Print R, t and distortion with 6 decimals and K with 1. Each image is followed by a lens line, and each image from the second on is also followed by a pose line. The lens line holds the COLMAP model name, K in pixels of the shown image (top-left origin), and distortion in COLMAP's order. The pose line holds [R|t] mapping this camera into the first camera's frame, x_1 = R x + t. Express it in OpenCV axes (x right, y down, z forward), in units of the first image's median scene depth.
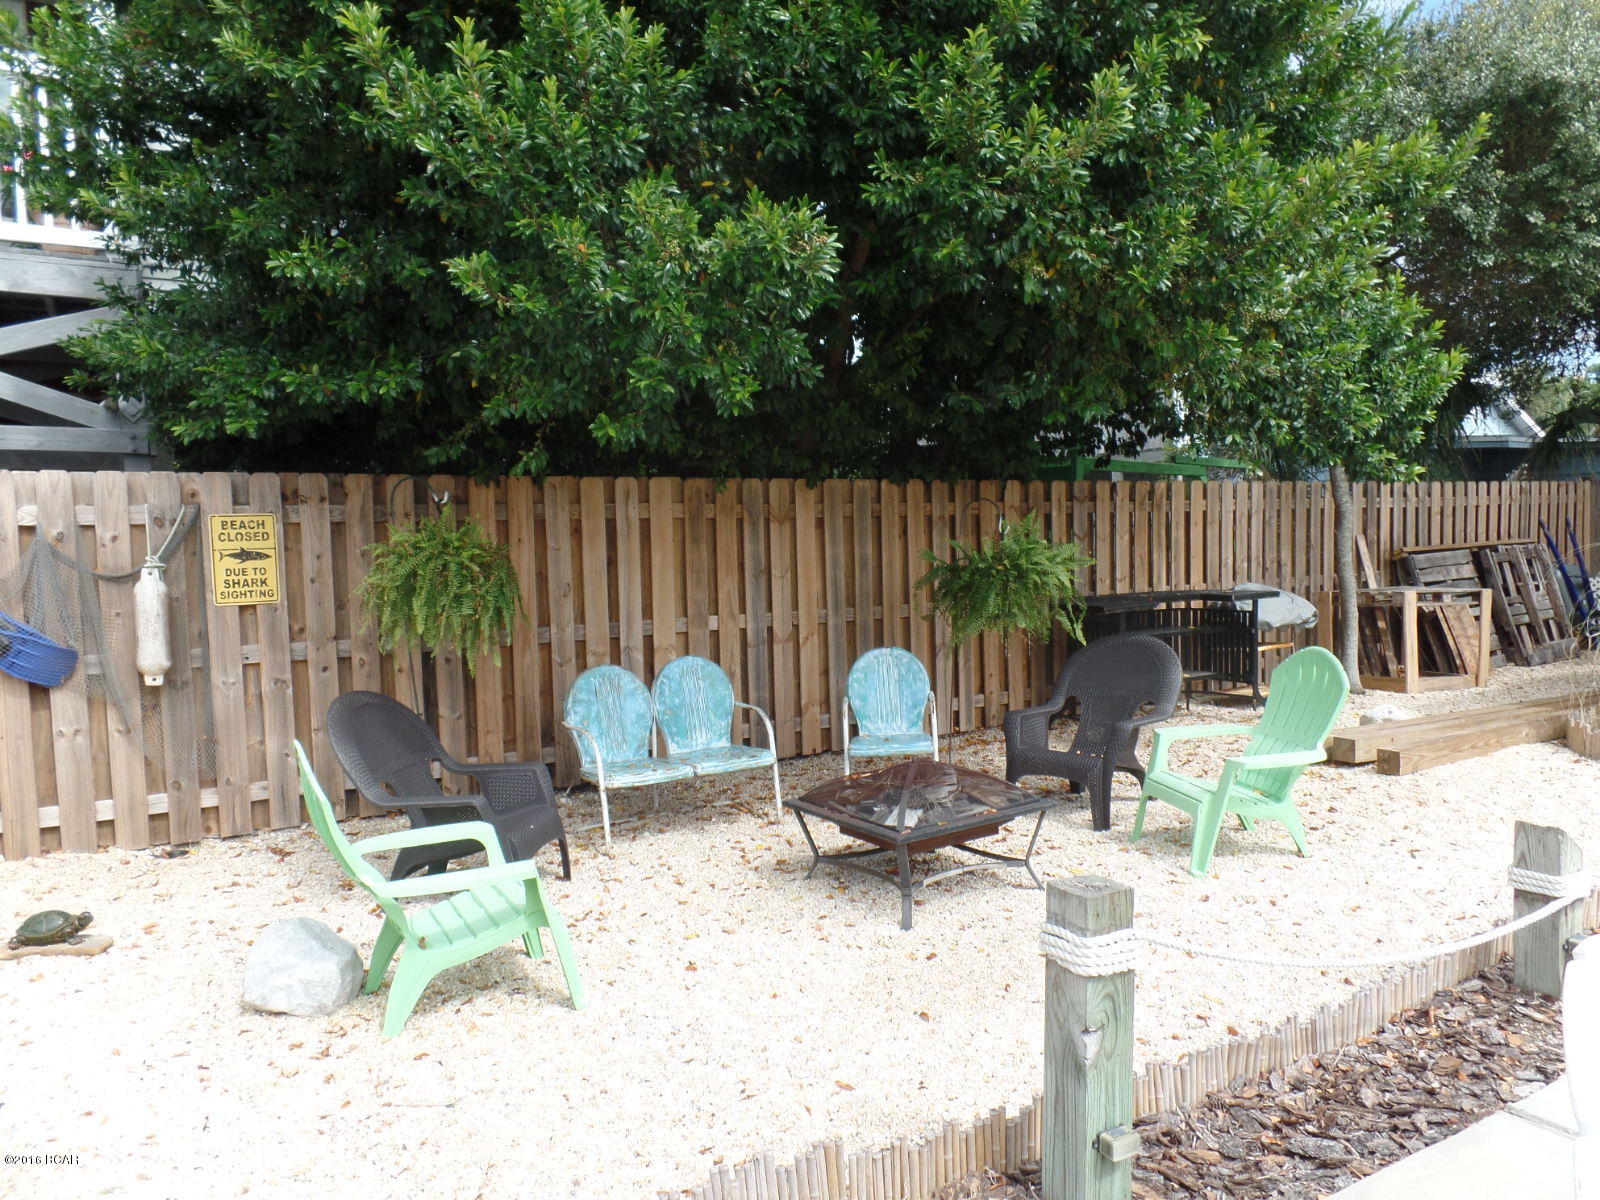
lens RADIAL K [[1082.0, 0, 803.4], [0, 1082.0, 601.2], [0, 0, 1]] dist [-0.000059, 0.003427]
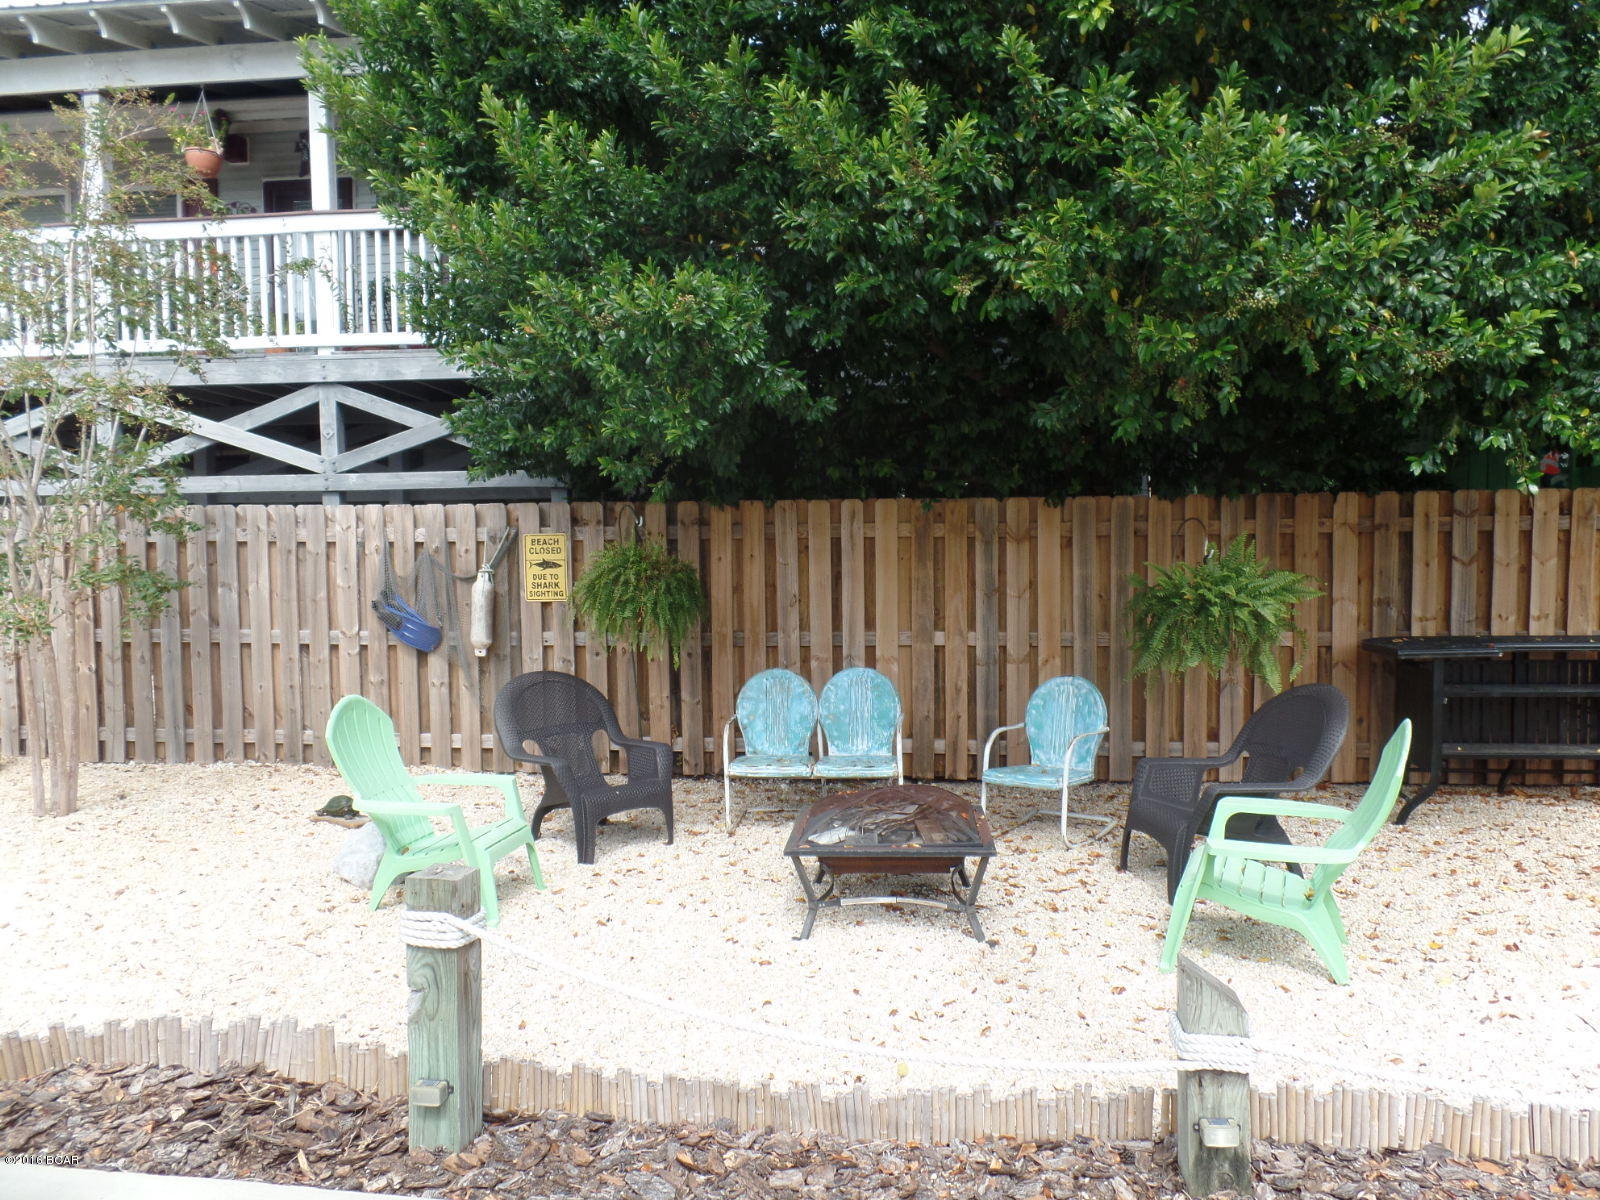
lens RADIAL K [[1082.0, 0, 804.9], [0, 1082.0, 601.5], [0, 0, 1]] dist [-0.000059, 0.003427]
pose [[0.797570, 0.041904, -0.601769, 0.537906], [-0.045678, 0.998916, 0.009020, -0.023224], [0.601495, 0.020293, 0.798619, 0.122564]]
